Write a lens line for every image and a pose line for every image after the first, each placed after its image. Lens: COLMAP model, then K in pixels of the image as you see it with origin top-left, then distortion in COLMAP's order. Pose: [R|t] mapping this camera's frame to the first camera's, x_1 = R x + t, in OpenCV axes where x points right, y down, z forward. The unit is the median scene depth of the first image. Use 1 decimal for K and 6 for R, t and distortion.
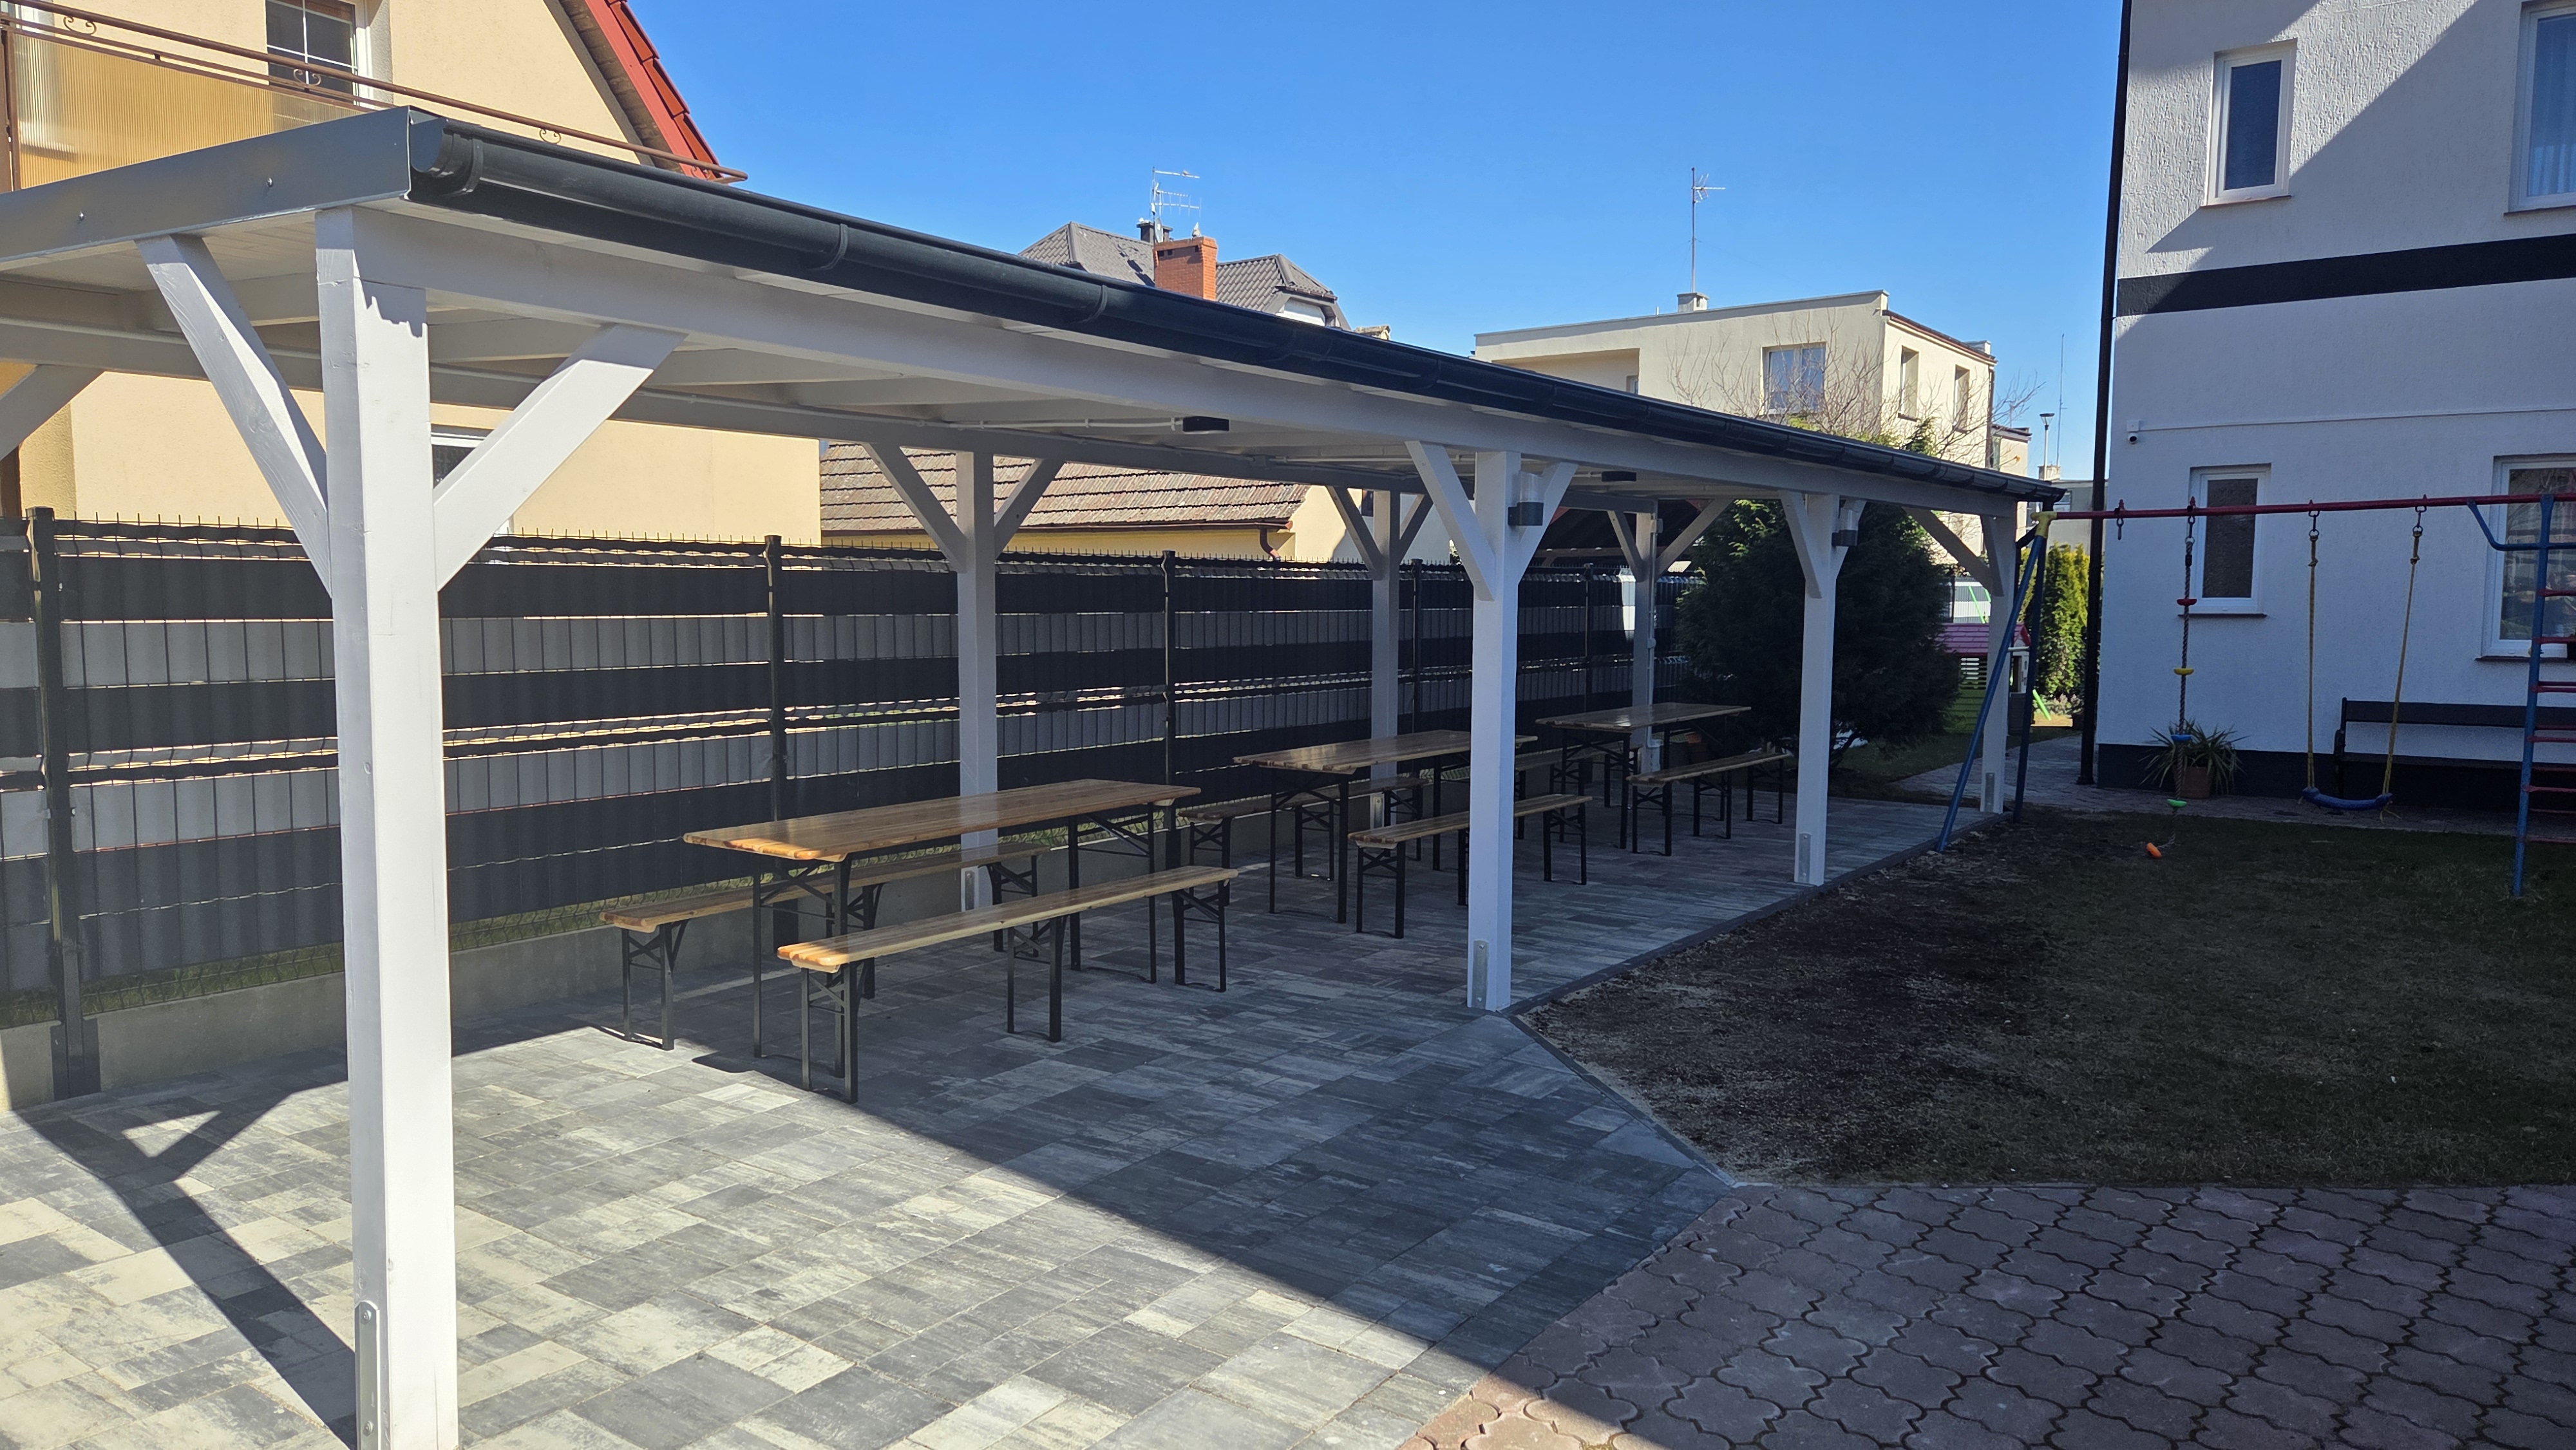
lens RADIAL K [[1711.8, 0, 1278.2], [0, 1711.8, 735.9], [0, 0, 1]] dist [0.063952, -0.045559]
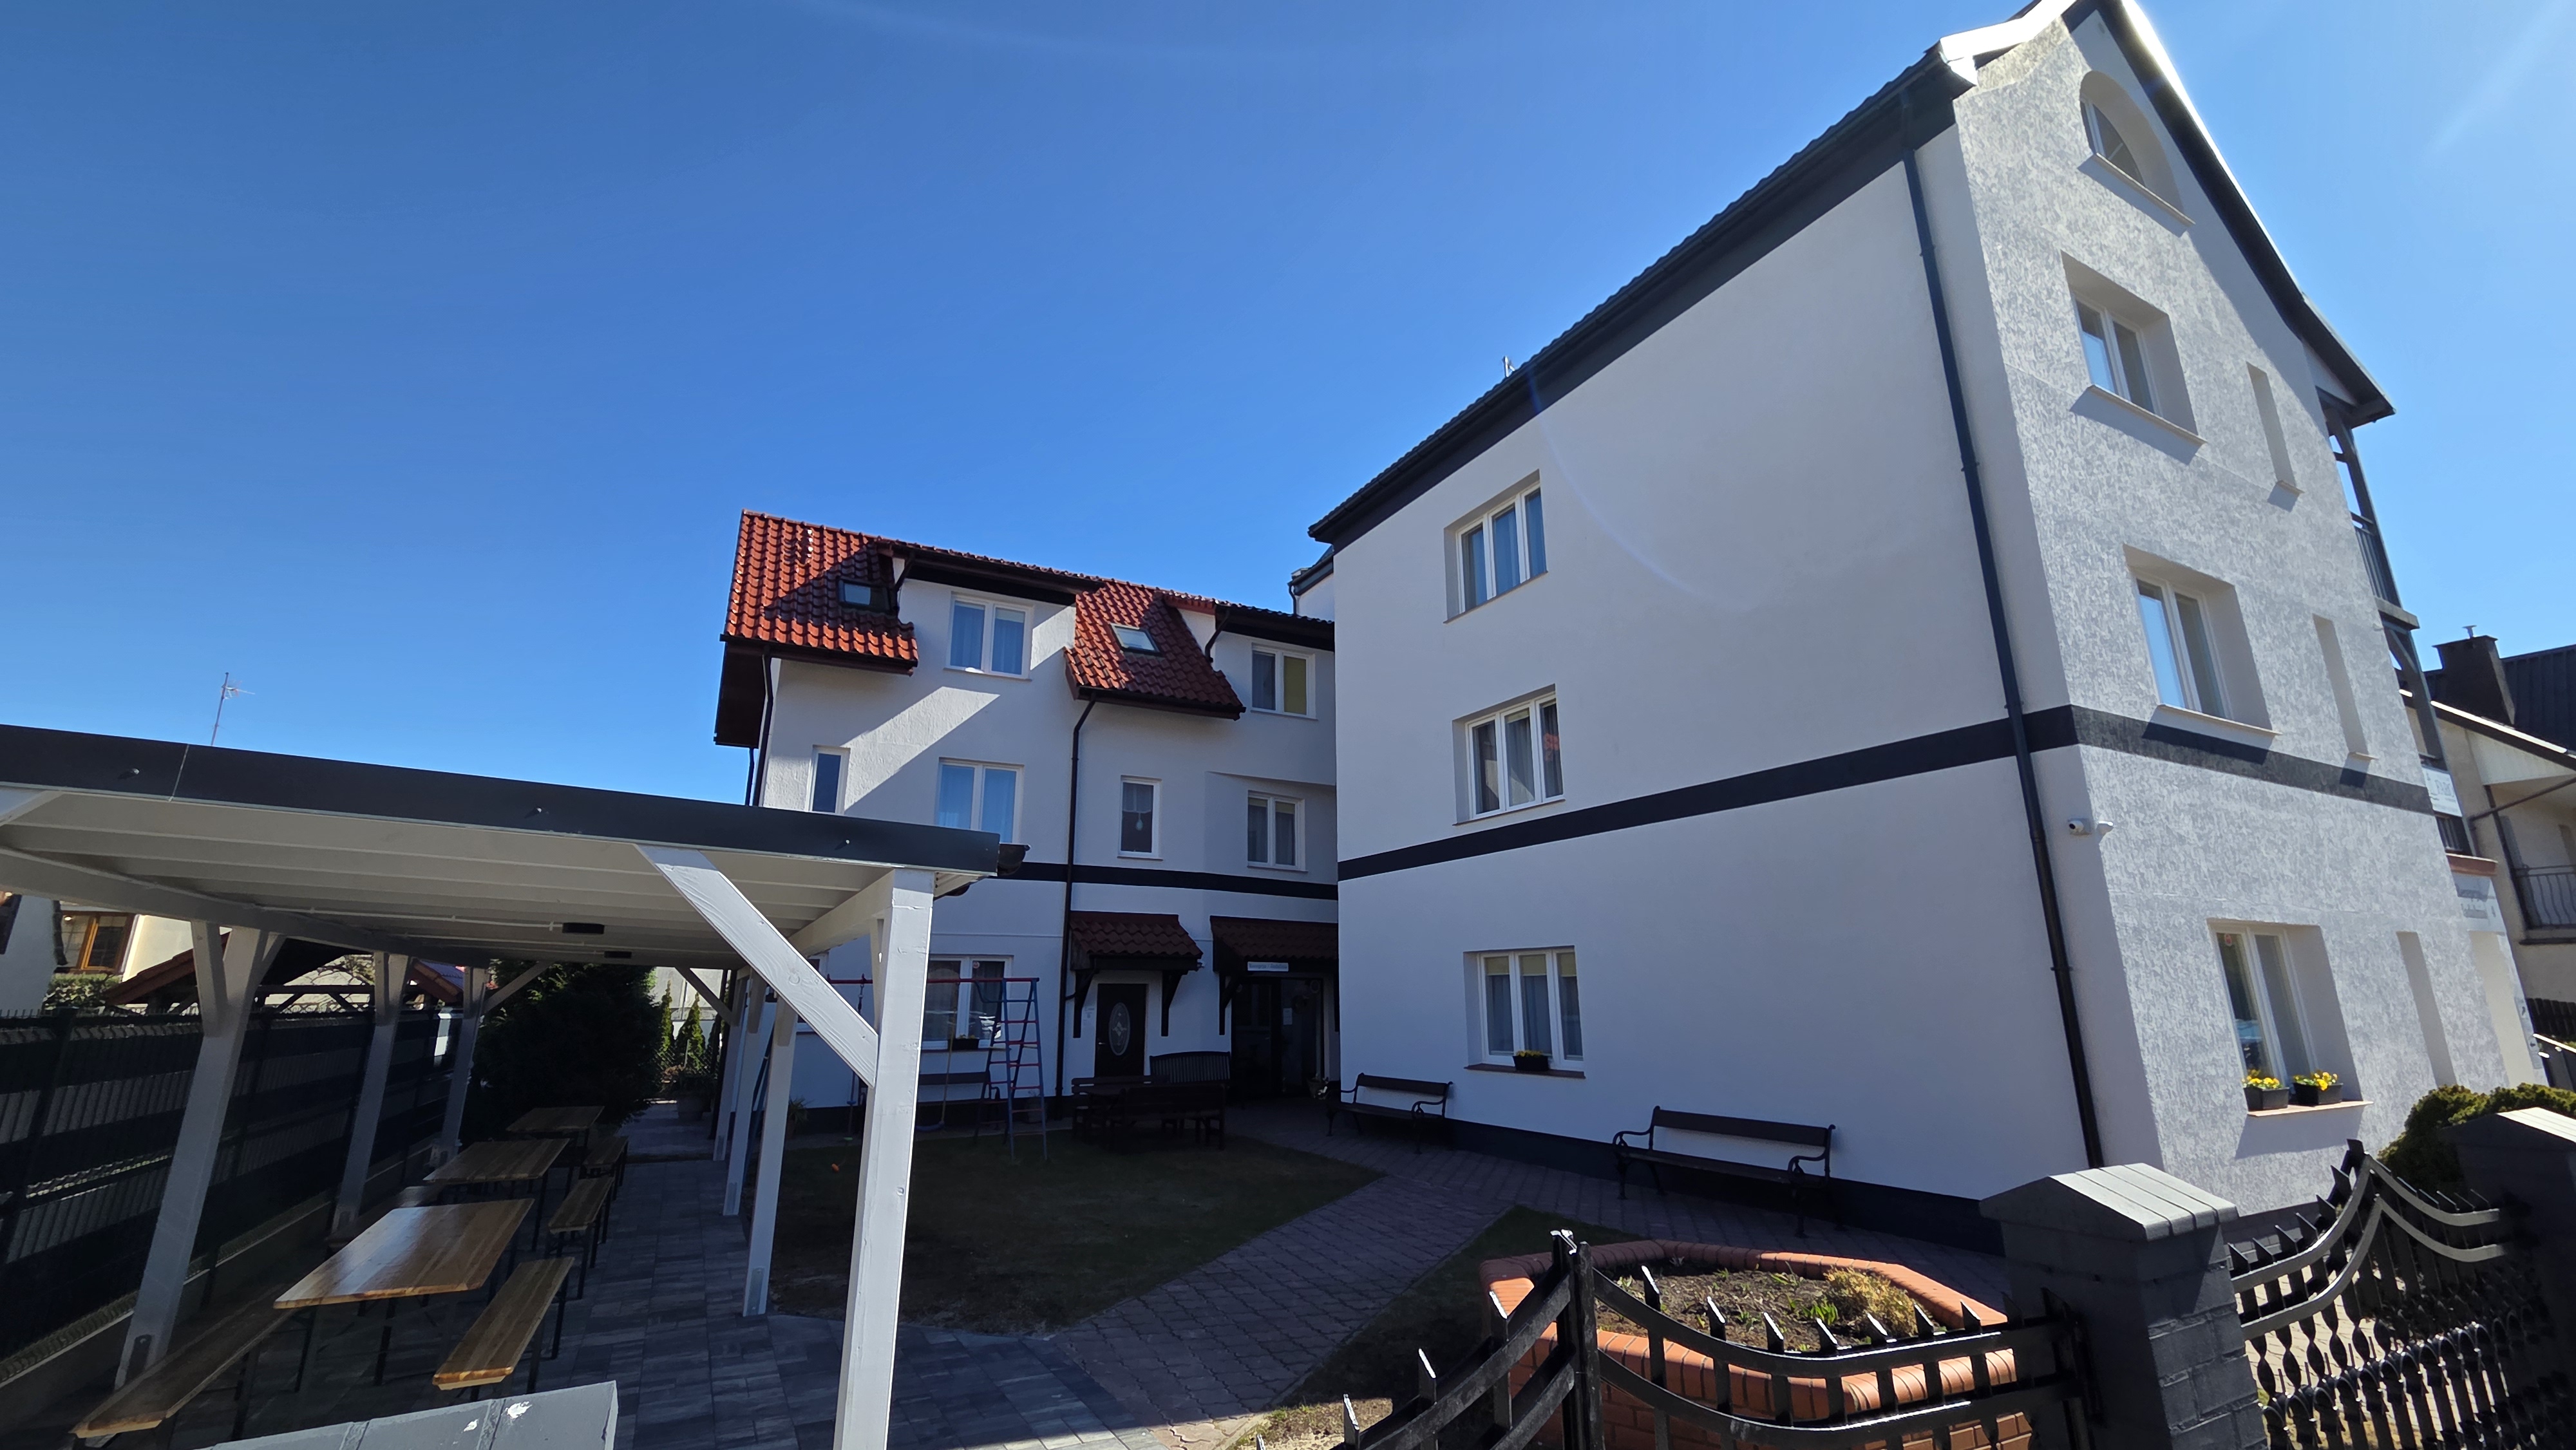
lens RADIAL K [[1055.6, 0, 1274.5], [0, 1055.6, 725.0], [0, 0, 1]] dist [0.001101, 0.000248]
pose [[0.440839, 0.224331, 0.869101, -0.538831], [0.082952, 0.953939, -0.288305, -0.032244], [-0.893745, 0.199189, 0.401924, 0.063925]]
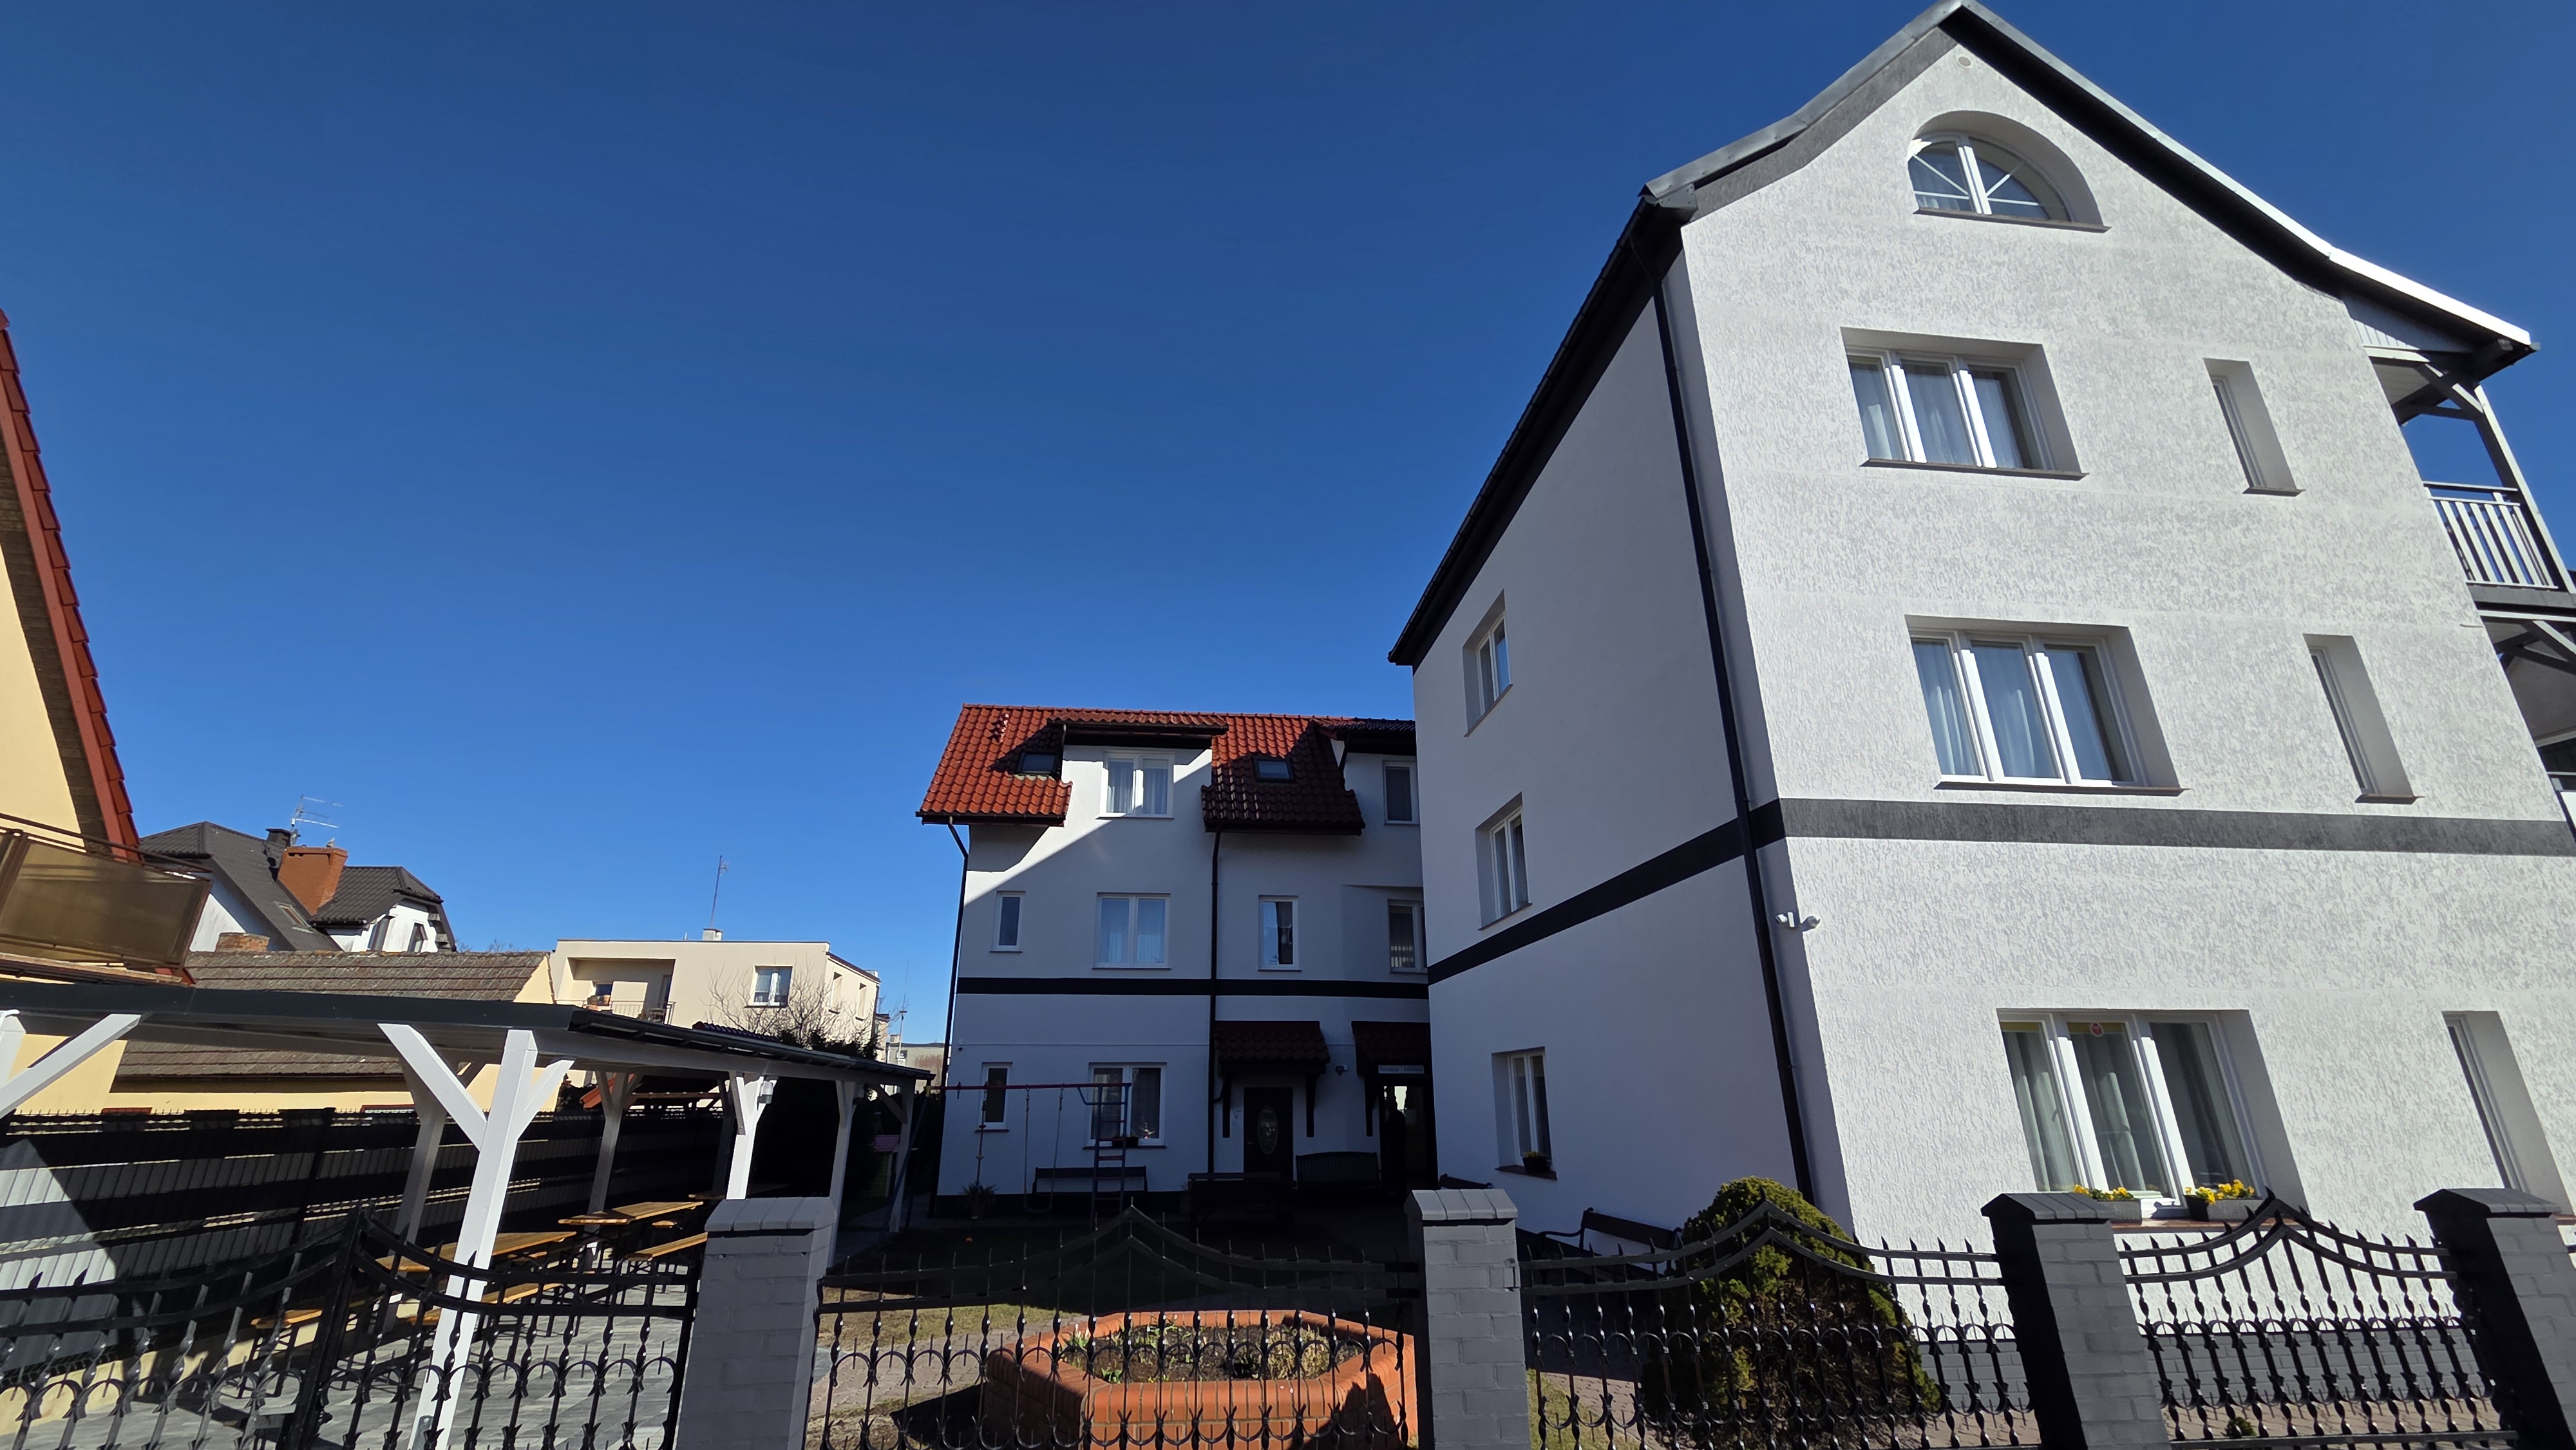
lens RADIAL K [[1055.6, 0, 1272.8], [0, 1055.6, 724.3], [0, 0, 1]] dist [0.001101, 0.000248]
pose [[0.734921, 0.226203, 0.639315, -0.351267], [0.065390, 0.914699, -0.398809, 0.033744], [-0.674993, 0.334899, 0.657440, -0.615410]]
